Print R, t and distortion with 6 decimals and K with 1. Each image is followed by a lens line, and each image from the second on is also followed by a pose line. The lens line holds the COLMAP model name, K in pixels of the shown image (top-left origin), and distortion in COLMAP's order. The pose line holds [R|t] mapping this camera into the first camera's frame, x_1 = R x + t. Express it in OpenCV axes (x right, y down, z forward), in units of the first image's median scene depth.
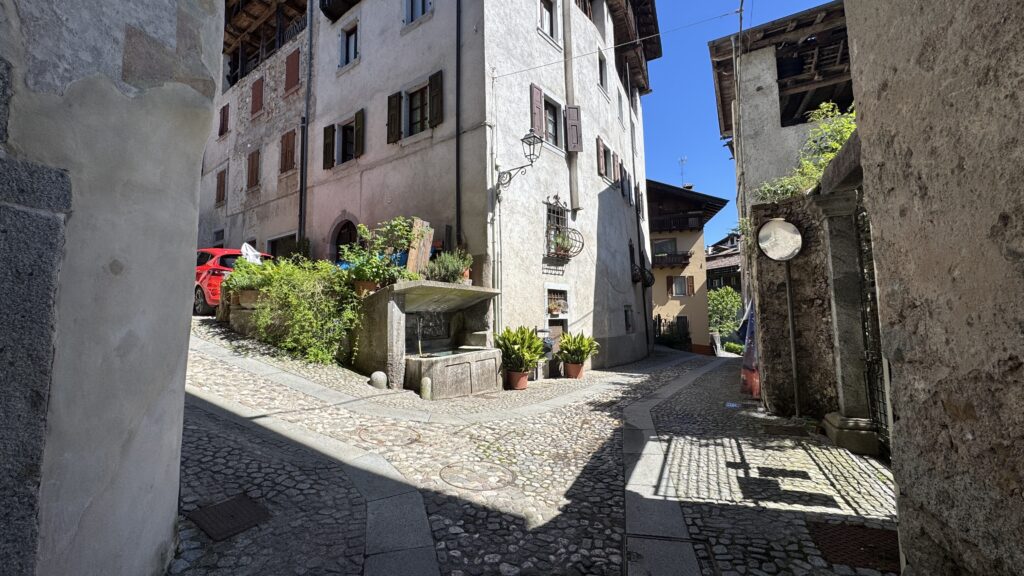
lens RADIAL K [[403.1, 0, 514.9], [0, 403.1, 287.3], [0, 0, 1]] dist [0.001343, 0.000100]
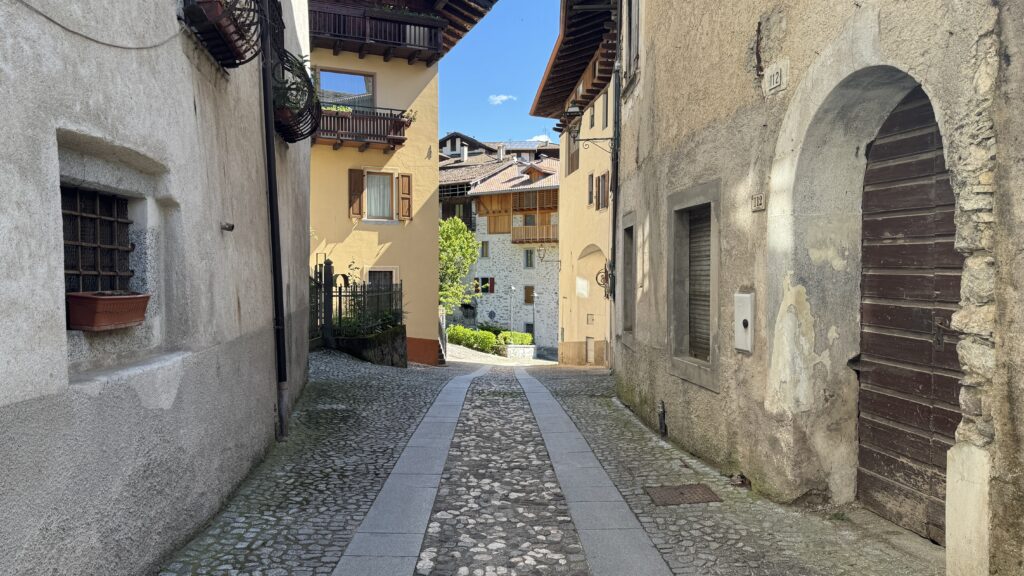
lens RADIAL K [[701.8, 0, 515.4], [0, 701.8, 297.9], [0, 0, 1]] dist [0.036471, -0.009255]
pose [[0.819572, 0.000769, 0.572976, 0.354094], [-0.060659, 0.994496, 0.085431, 0.090108], [-0.569756, -0.104773, 0.815108, 1.020476]]
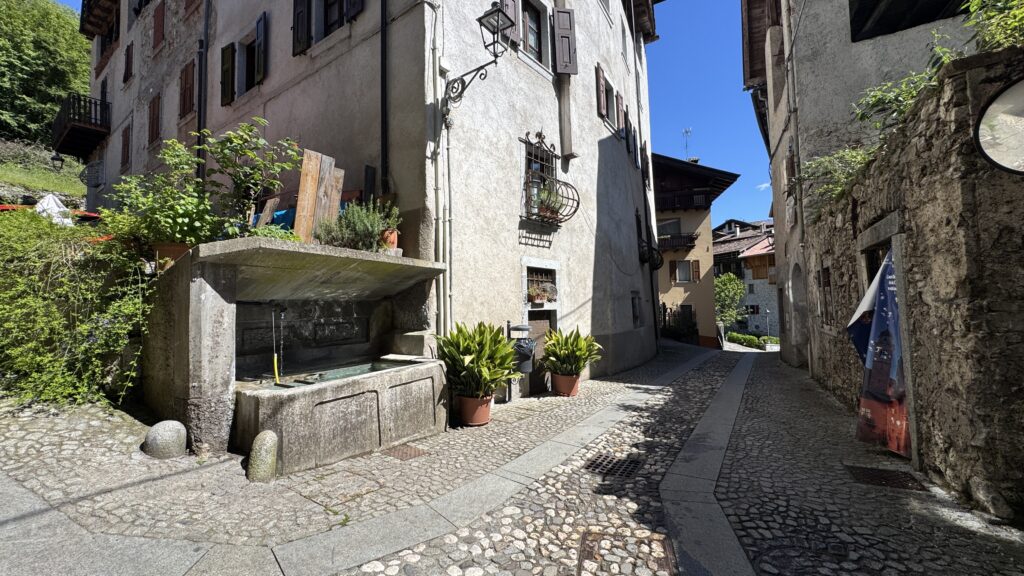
lens RADIAL K [[403.1, 0, 515.6], [0, 403.1, 286.2], [0, 0, 1]] dist [0.001343, 0.000100]
pose [[0.999835, -0.005409, 0.017353, 0.050233], [0.005003, 0.999716, 0.023305, 0.021696], [-0.017475, -0.023214, 0.999578, 0.316167]]
